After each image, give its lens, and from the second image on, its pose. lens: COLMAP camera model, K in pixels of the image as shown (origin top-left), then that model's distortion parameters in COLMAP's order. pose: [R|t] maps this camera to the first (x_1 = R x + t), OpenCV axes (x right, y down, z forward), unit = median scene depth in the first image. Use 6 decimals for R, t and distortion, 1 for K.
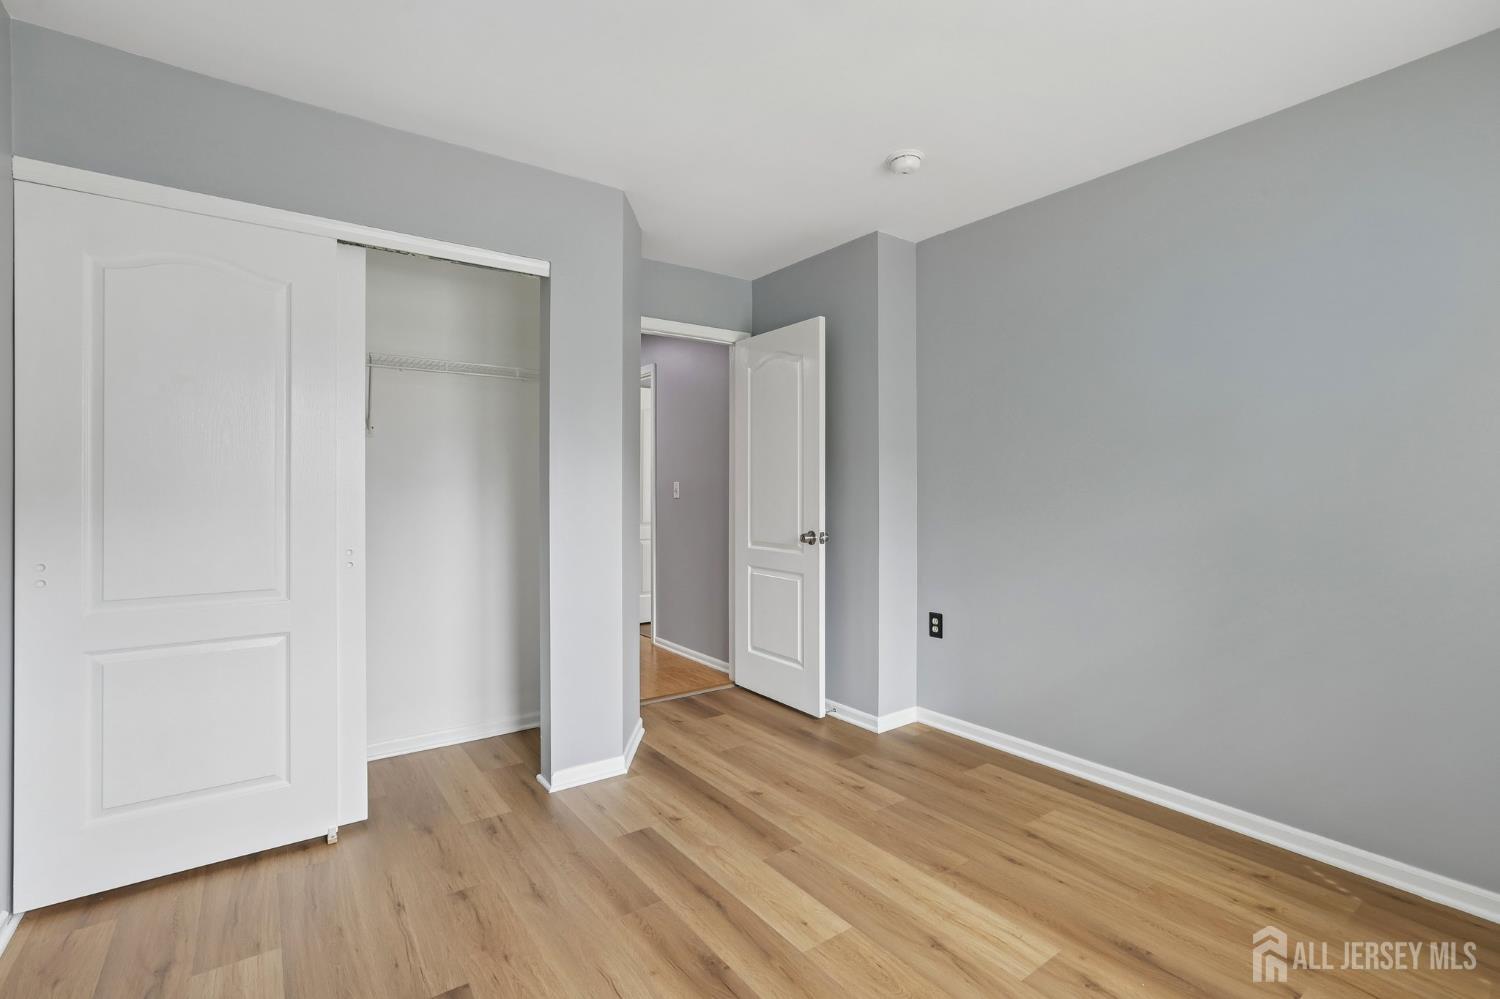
lens RADIAL K [[686.9, 0, 753.1], [0, 686.9, 491.1], [0, 0, 1]] dist [-0.028909, 0.015267]
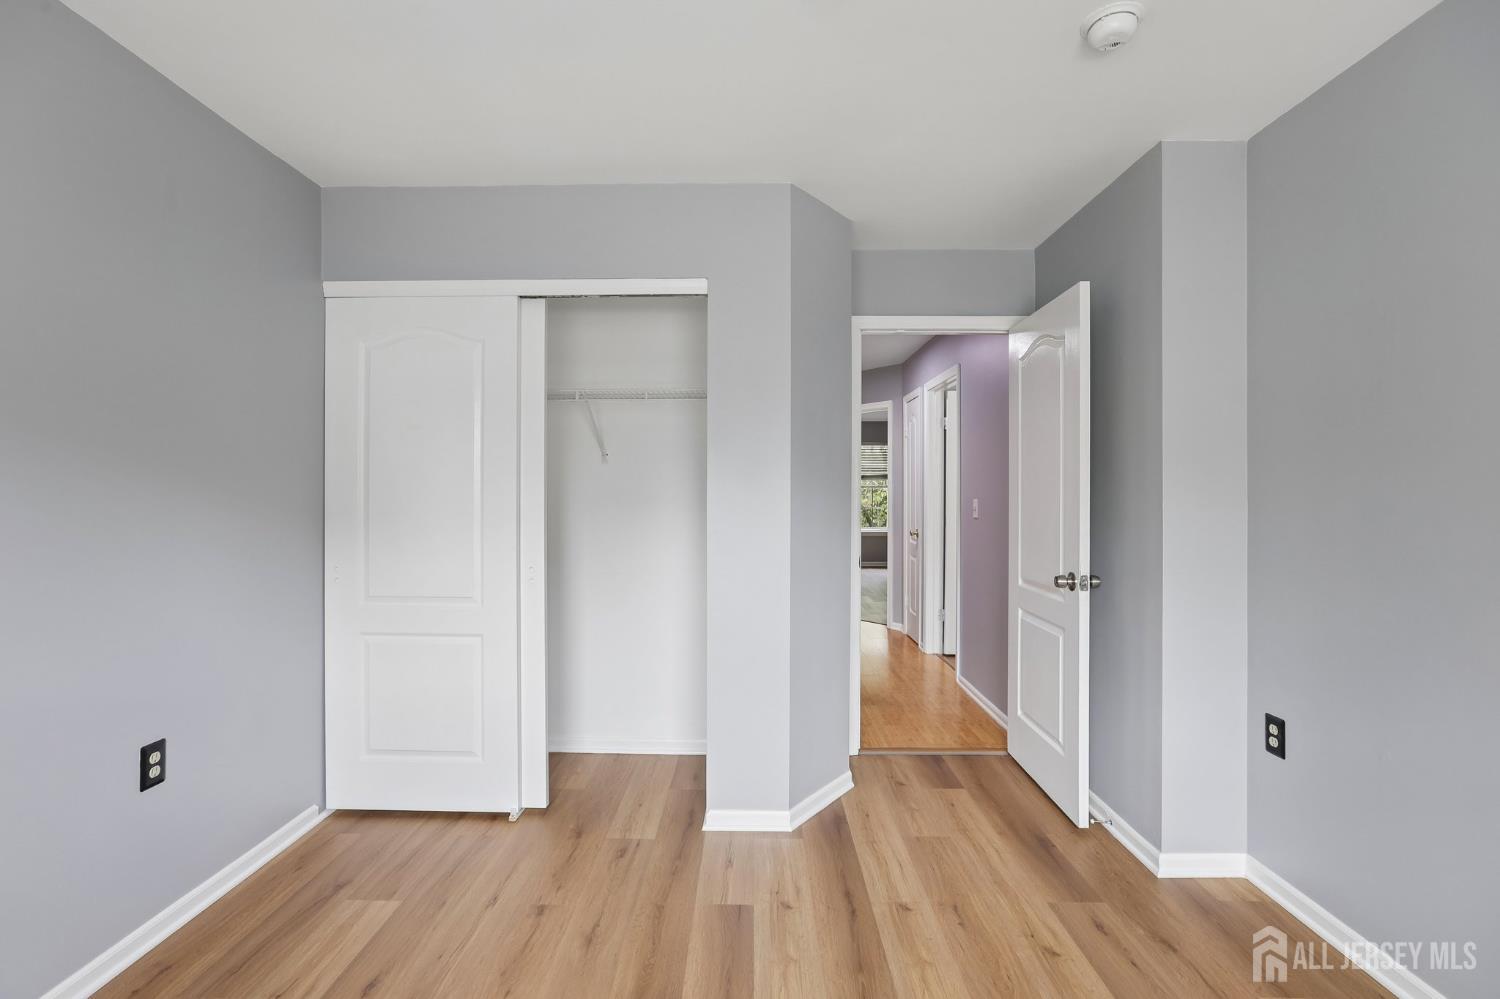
lens RADIAL K [[686.9, 0, 748.8], [0, 686.9, 496.6], [0, 0, 1]] dist [-0.028909, 0.015267]
pose [[0.795982, 0.004909, -0.605301, 0.313458], [-0.004735, 0.999987, 0.001884, -0.028944], [0.605302, 0.001366, 0.795994, 0.252604]]
